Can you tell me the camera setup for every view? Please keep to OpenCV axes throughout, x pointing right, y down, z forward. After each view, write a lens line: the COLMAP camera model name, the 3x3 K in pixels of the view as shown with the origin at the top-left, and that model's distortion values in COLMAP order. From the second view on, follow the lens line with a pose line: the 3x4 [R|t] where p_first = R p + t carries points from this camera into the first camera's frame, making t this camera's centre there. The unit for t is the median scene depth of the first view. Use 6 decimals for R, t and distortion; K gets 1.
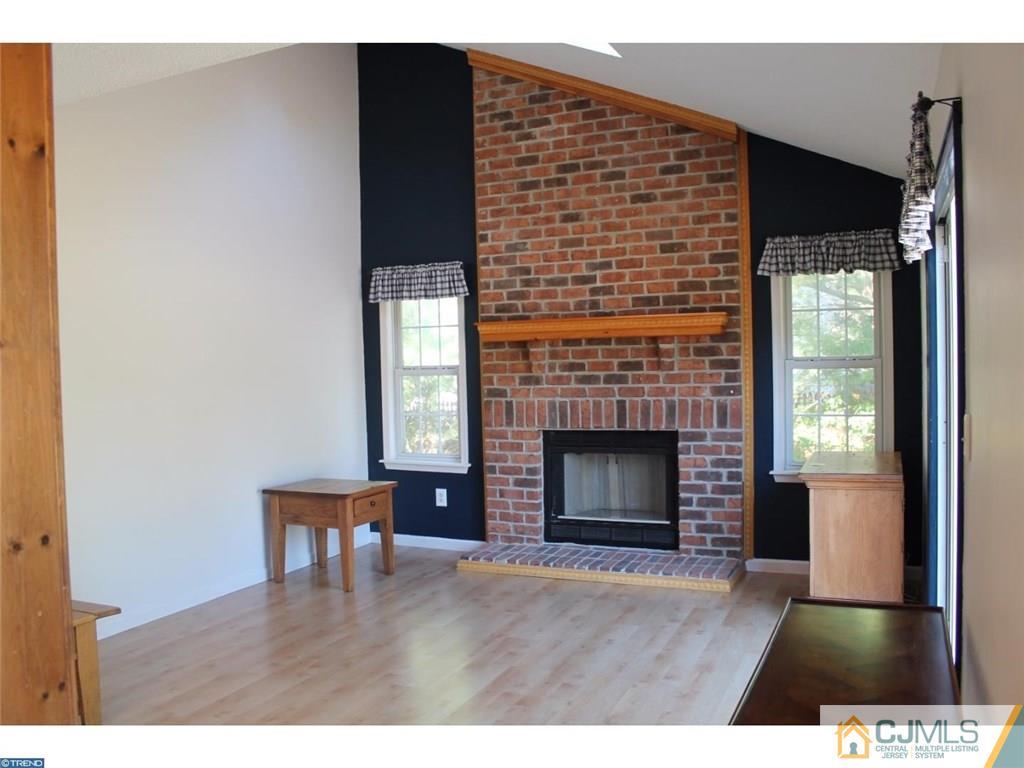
lens RADIAL K [[875.2, 0, 511.4], [0, 875.2, 380.7], [0, 0, 1]] dist [-0.128120, 0.054706]
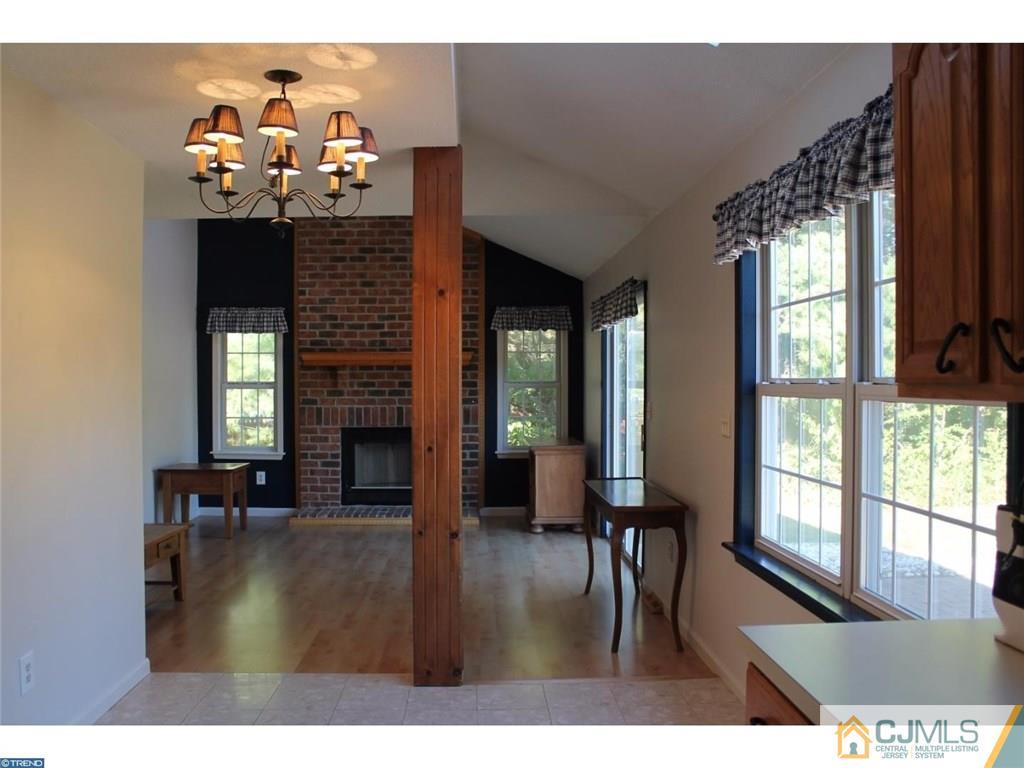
lens RADIAL K [[875.2, 0, 510.1], [0, 875.2, 384.3], [0, 0, 1]] dist [-0.128120, 0.054706]
pose [[0.893345, 0.020501, 0.448904, -0.384653], [-0.009287, 0.999588, -0.027169, 0.022475], [-0.449276, 0.020103, 0.893167, -0.439118]]
